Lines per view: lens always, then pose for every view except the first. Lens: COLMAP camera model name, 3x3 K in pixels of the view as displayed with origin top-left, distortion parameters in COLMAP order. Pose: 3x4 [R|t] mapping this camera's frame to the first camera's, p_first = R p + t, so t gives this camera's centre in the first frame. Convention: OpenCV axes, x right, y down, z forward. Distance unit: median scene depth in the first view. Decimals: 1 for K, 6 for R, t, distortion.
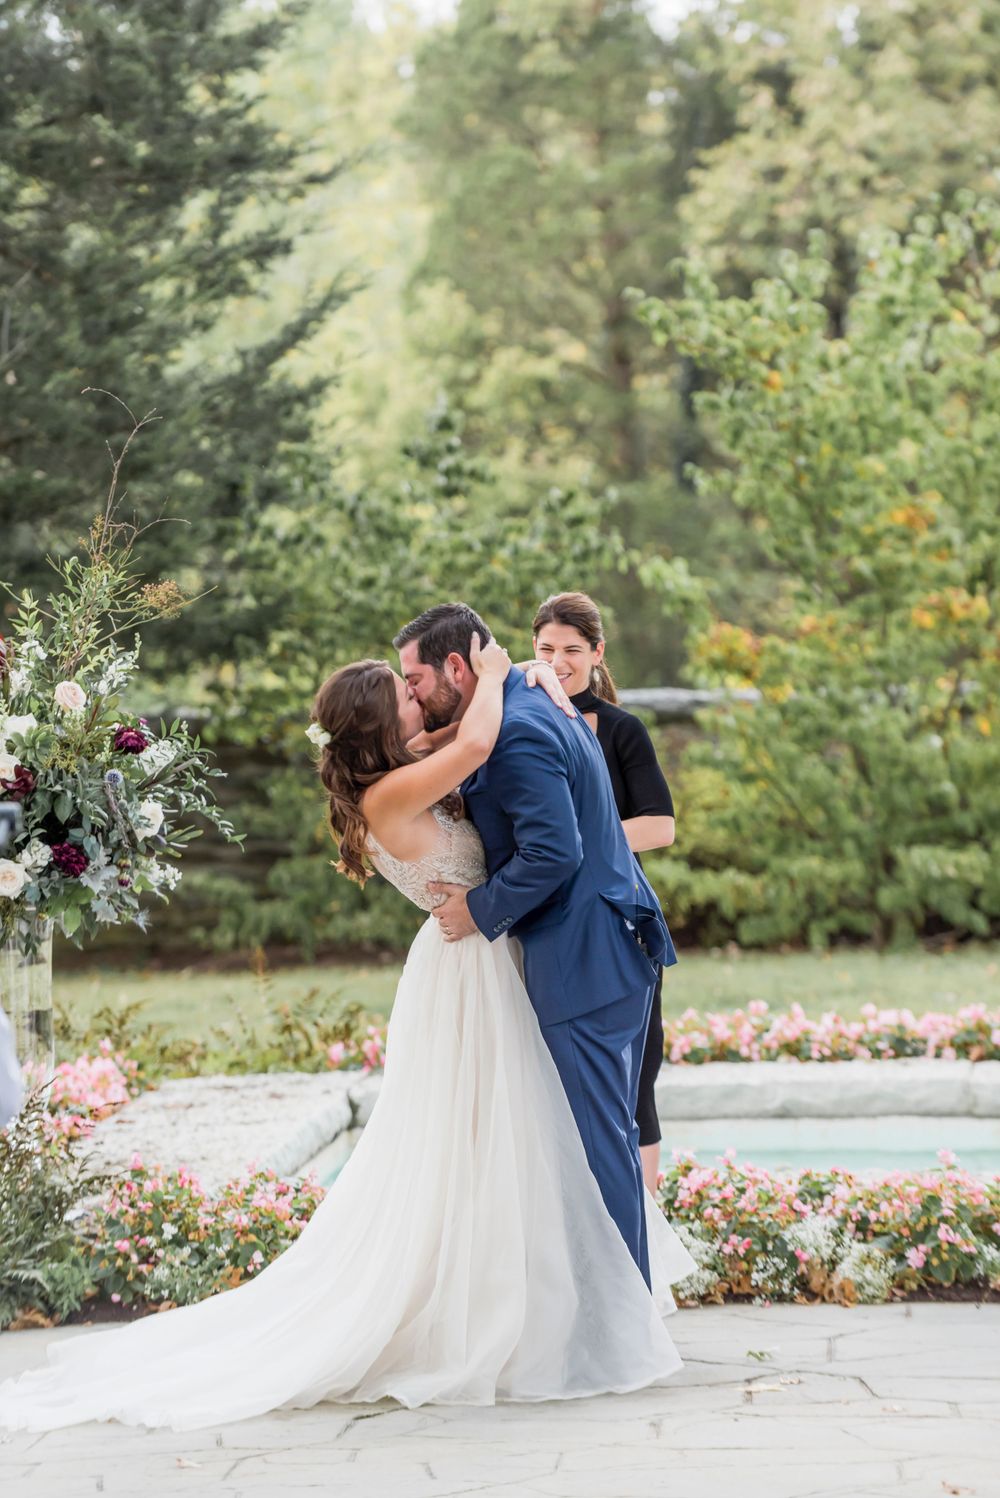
lens RADIAL K [[2428.3, 0, 500.0], [0, 2428.3, 749.0], [0, 0, 1]] dist [0.378264, 0.020519]
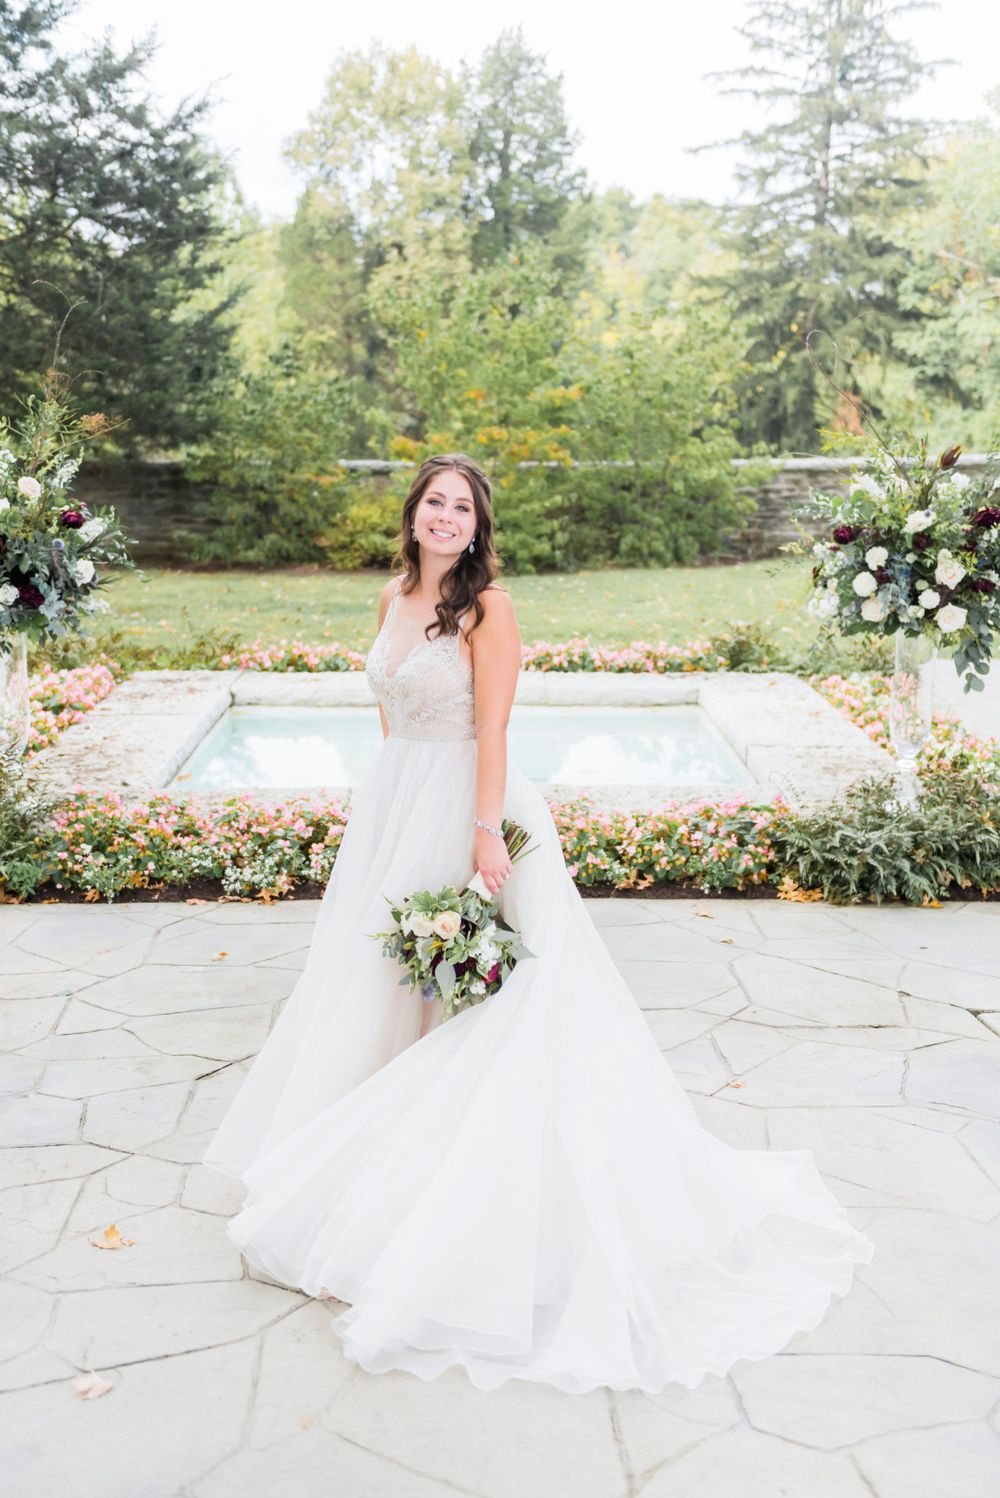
lens RADIAL K [[1601.0, 0, 474.9], [0, 1601.0, 750.1], [0, 0, 1]] dist [0.198563, 0.001909]
pose [[0.994783, 0.014149, 0.101029, 0.006223], [-0.026893, 0.991676, 0.125919, 0.056558], [-0.098407, -0.127979, 0.986883, -0.660267]]
